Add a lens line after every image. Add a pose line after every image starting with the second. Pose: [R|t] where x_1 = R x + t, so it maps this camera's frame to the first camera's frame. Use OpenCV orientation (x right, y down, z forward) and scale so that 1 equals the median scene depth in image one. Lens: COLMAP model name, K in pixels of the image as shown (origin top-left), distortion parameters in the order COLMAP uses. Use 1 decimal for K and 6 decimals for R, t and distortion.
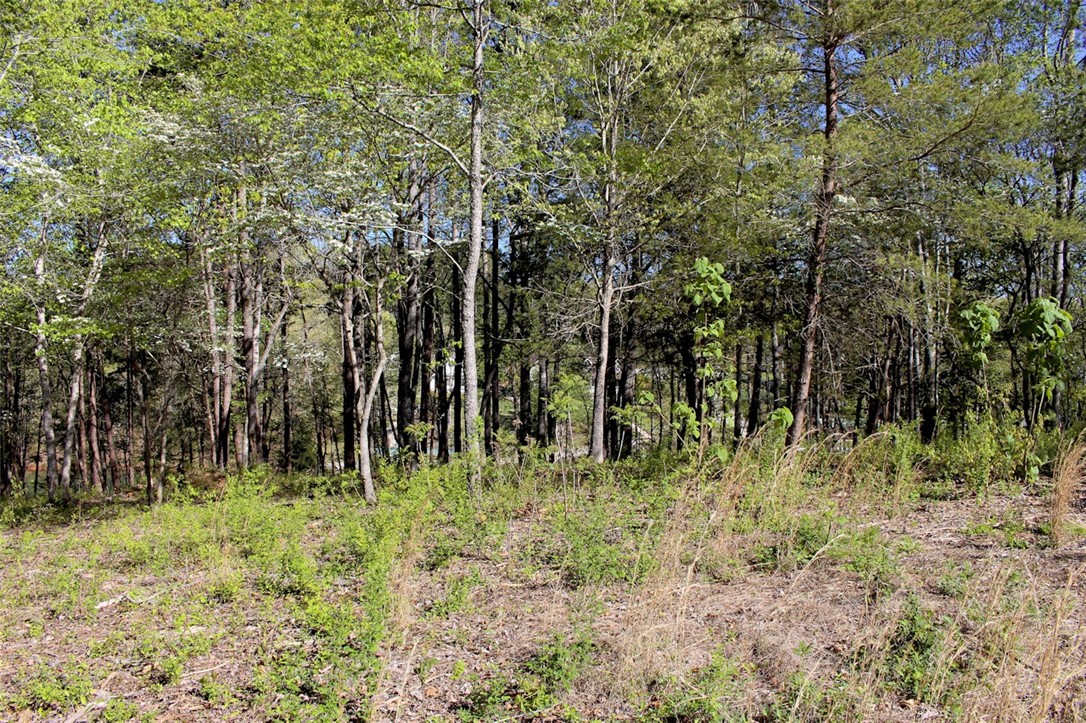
lens RADIAL K [[906.3, 0, 541.7], [0, 906.3, 362.1], [0, 0, 1]] dist [-0.105821, 0.010551]
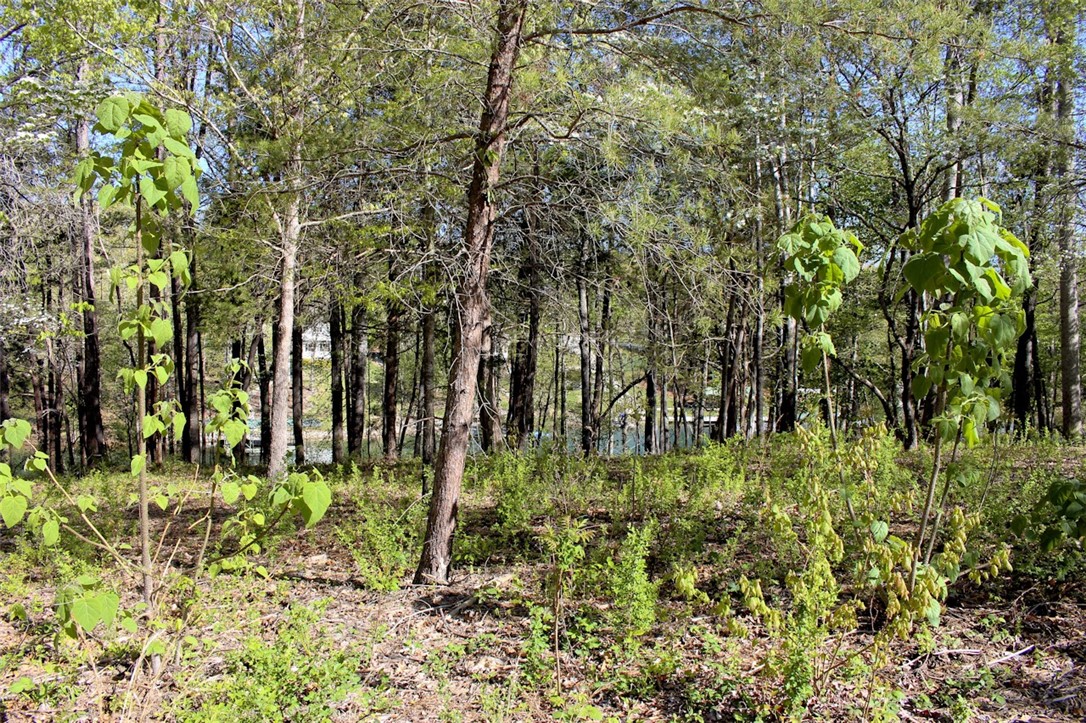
lens RADIAL K [[906.3, 0, 544.1], [0, 906.3, 360.3], [0, 0, 1]] dist [-0.105821, 0.010551]
pose [[0.992479, 0.002478, 0.122387, 0.307204], [-0.006935, 0.999328, 0.036006, -0.011654], [-0.122216, -0.036584, 0.991829, 0.574357]]
